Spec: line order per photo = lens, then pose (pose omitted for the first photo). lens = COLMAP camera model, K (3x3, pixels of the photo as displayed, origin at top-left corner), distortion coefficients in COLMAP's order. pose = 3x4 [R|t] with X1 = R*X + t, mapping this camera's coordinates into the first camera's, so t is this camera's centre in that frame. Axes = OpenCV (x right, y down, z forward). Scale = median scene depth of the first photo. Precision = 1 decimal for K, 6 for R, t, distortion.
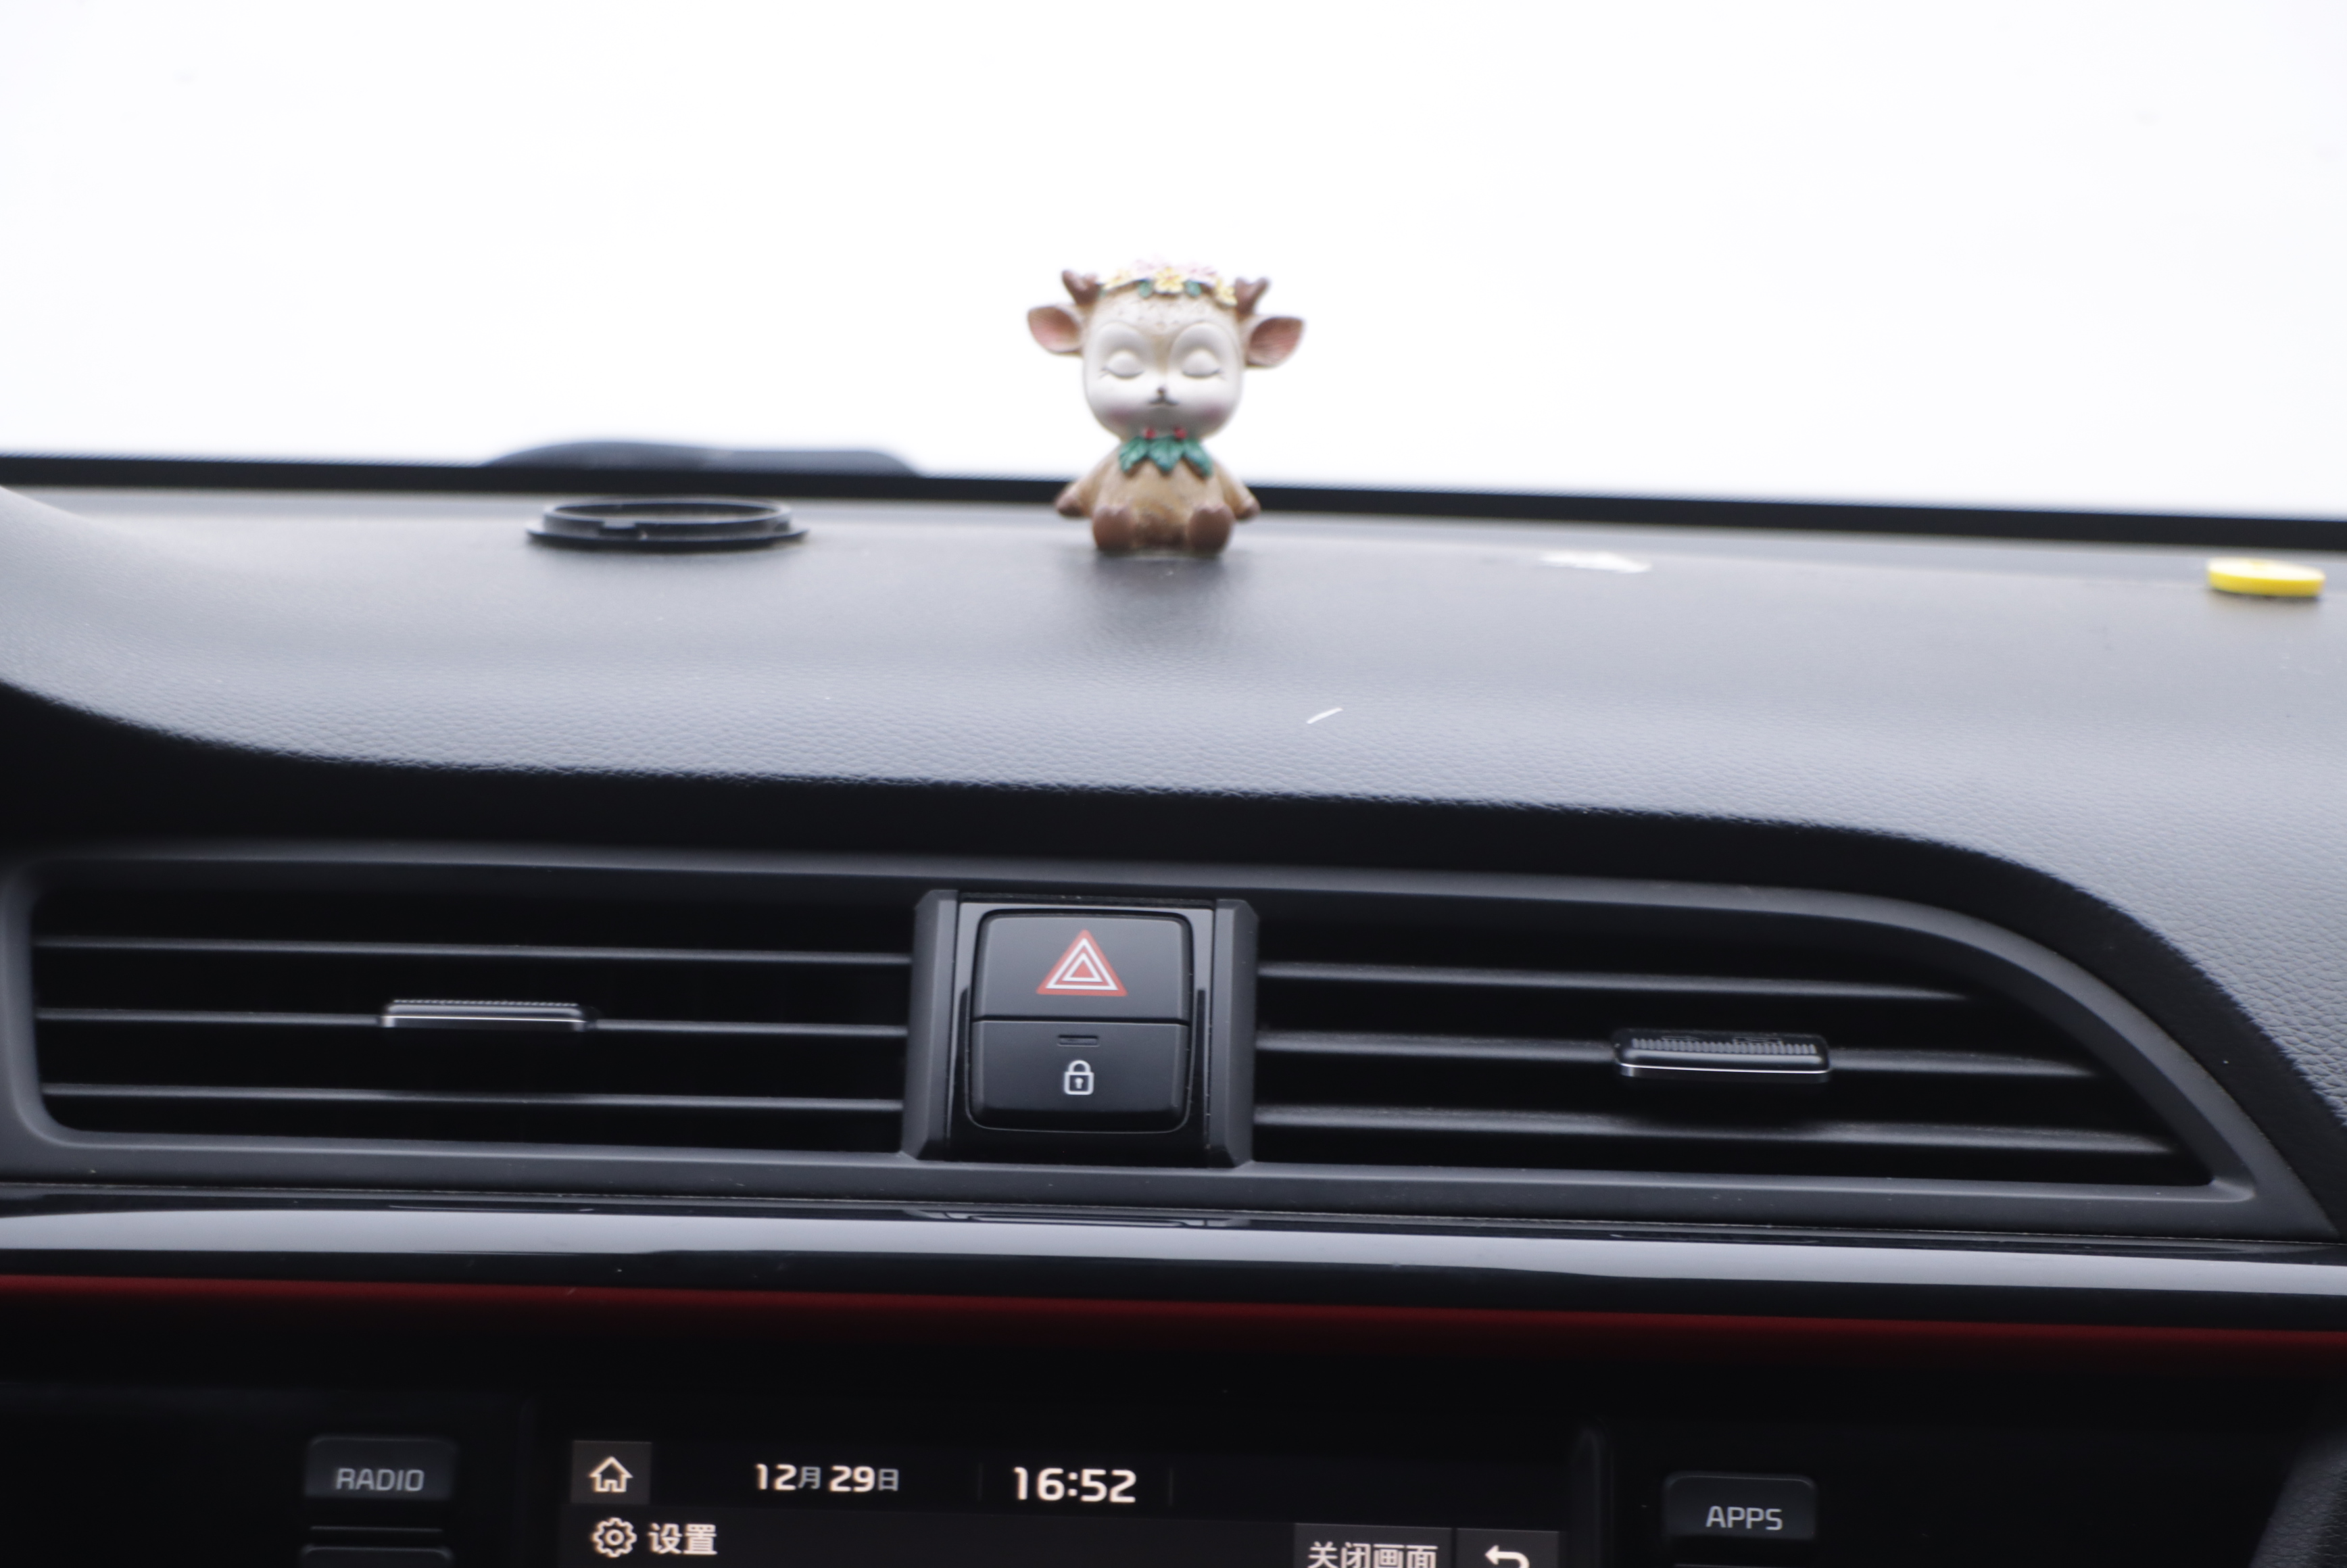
lens RADIAL K [[6752.4, 0, 1206.8], [0, 6752.4, 789.2], [0, 0, 1]] dist [0.283234, 2.205993]
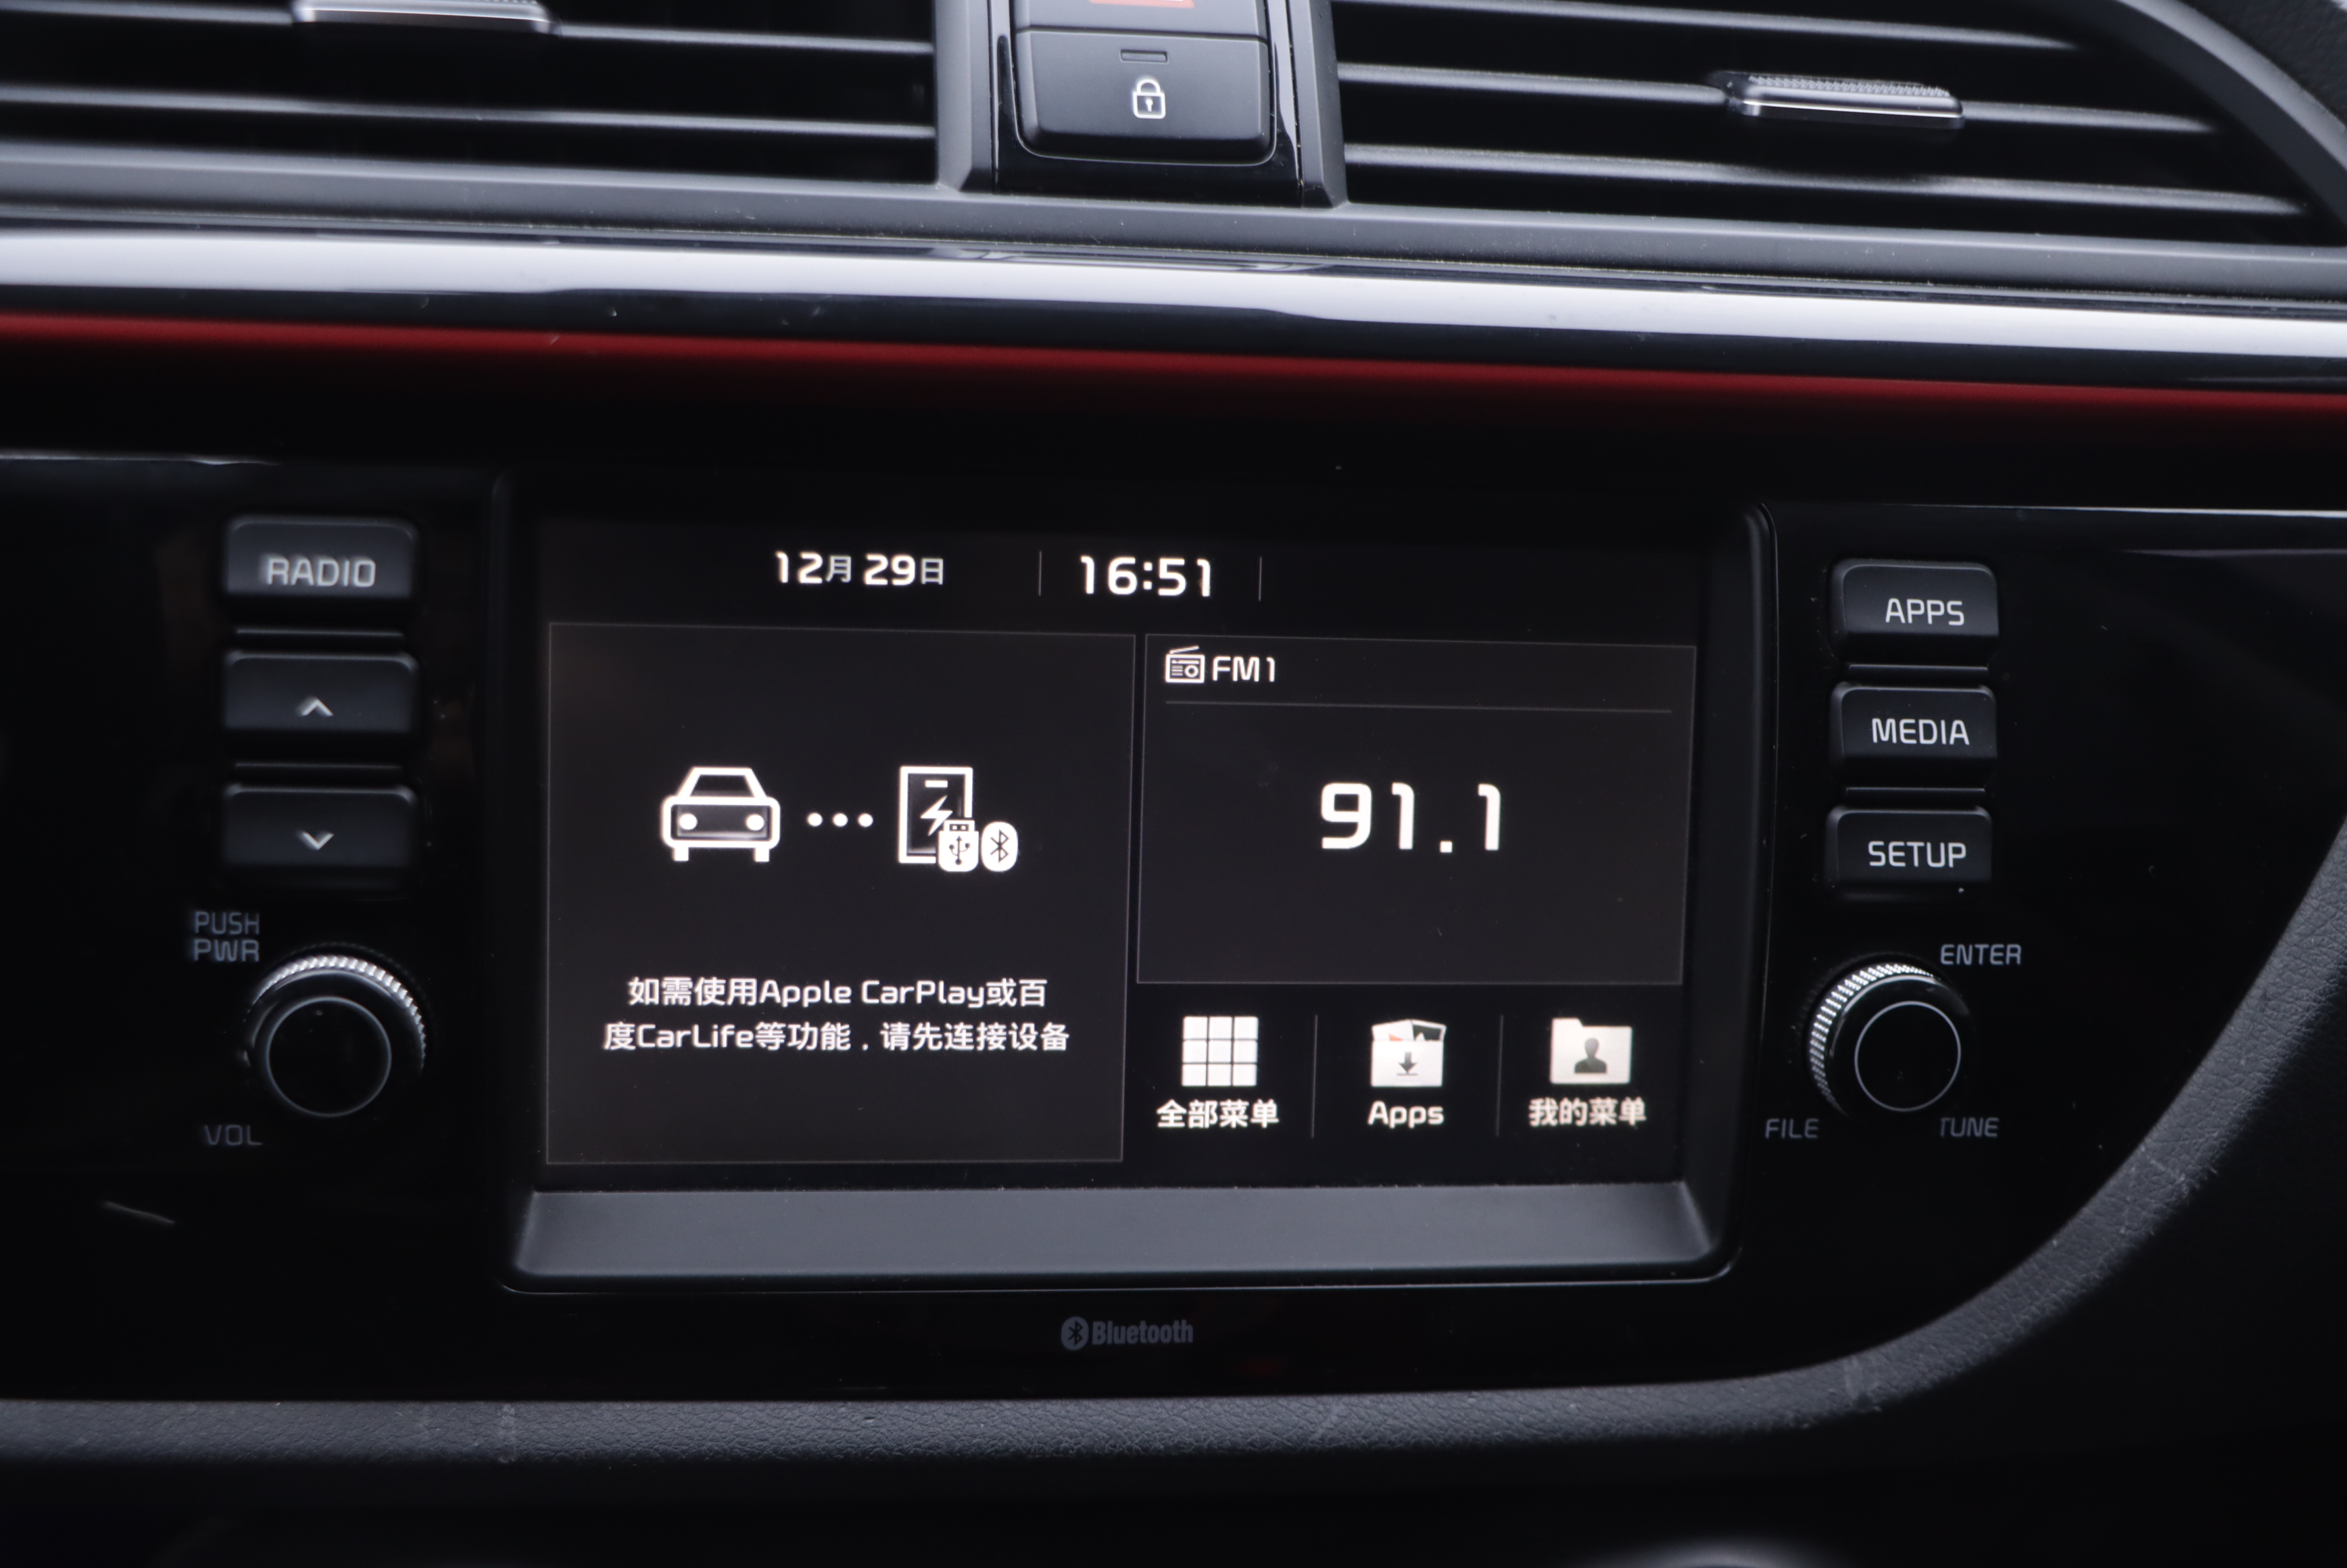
lens RADIAL K [[2934.2, 0, 1202.2], [0, 2934.2, 811.7], [0, 0, 1]] dist [-0.073296, 0.107233]
pose [[0.984092, -0.018324, 0.176711, -0.079124], [-0.016384, 0.981067, 0.192974, 0.060042], [-0.176902, -0.192800, 0.965160, 0.633776]]
